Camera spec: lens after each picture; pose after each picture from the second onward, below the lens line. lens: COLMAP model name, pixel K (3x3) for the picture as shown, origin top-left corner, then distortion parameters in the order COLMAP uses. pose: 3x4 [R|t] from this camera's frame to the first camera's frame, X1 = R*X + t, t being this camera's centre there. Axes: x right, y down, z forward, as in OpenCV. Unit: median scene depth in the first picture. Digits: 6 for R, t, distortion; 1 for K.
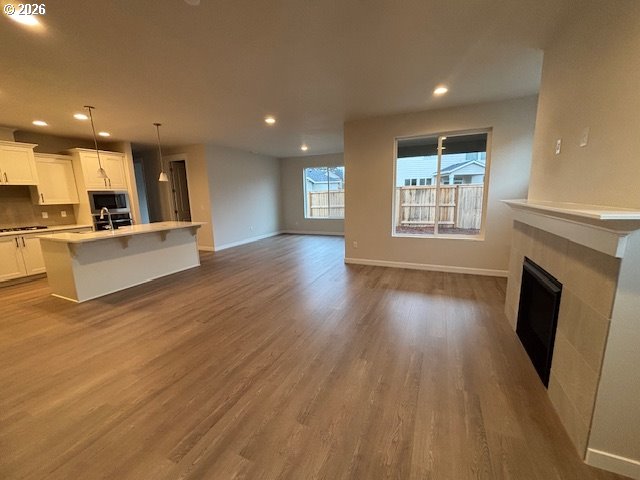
lens RADIAL K [[256.2, 0, 320.0], [0, 256.2, 240.0], [0, 0, 1]] dist [-0.005177, 0.000022]
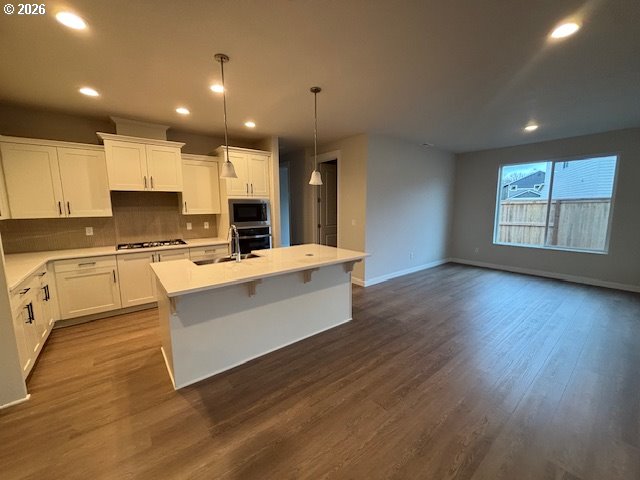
lens RADIAL K [[256.2, 0, 320.0], [0, 256.2, 240.0], [0, 0, 1]] dist [-0.005177, 0.000022]
pose [[0.890994, 0.079473, -0.447005, -0.288137], [-0.094063, 0.995511, -0.010499, -0.083769], [0.444164, 0.051402, 0.894470, 0.420426]]
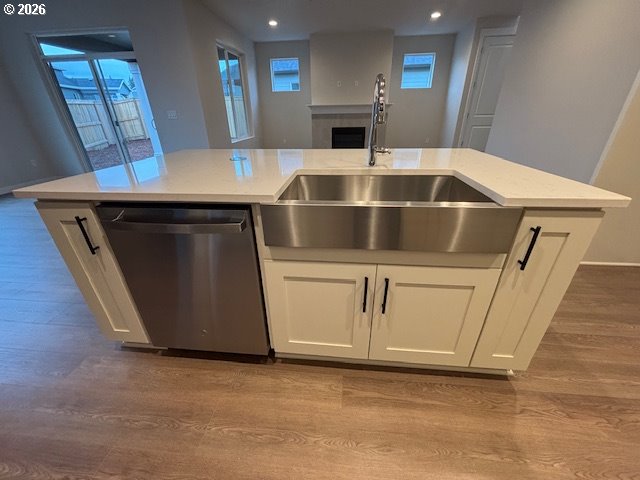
lens RADIAL K [[258.4, 0, 321.0], [0, 258.4, 237.3], [0, 0, 1]] dist [0.001413, 0.000163]
pose [[-0.325568, -0.386926, 0.862725, -0.901623], [0.185936, 0.868419, 0.459647, -0.093703], [-0.927056, 0.310058, -0.210786, 0.937754]]
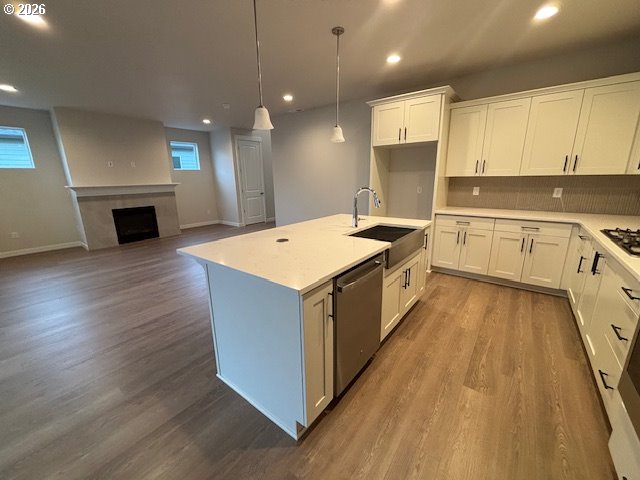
lens RADIAL K [[258.4, 0, 321.0], [0, 258.4, 237.3], [0, 0, 1]] dist [0.001413, 0.000163]
pose [[-0.973424, -0.008843, 0.228841, -0.717860], [0.082210, 0.919157, 0.385216, -0.205213], [-0.213747, 0.393792, -0.894002, 1.272925]]
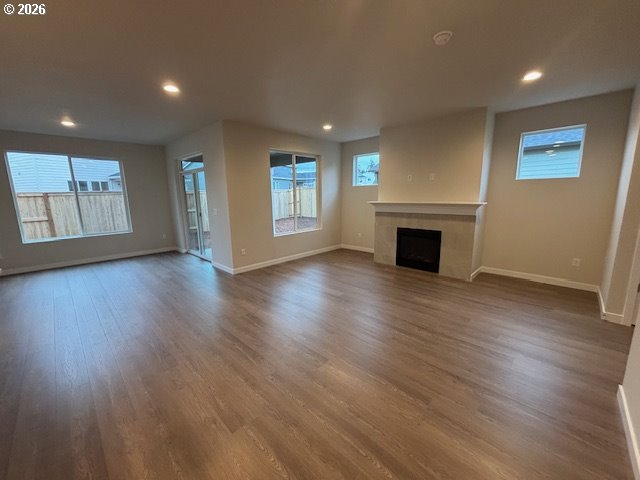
lens RADIAL K [[258.4, 0, 321.0], [0, 258.4, 237.3], [0, 0, 1]] dist [0.001413, 0.000163]
pose [[0.333703, -0.136241, 0.932781, -0.645963], [0.169672, 0.982022, 0.082733, -0.064357], [-0.927283, 0.130658, 0.350820, 0.388774]]
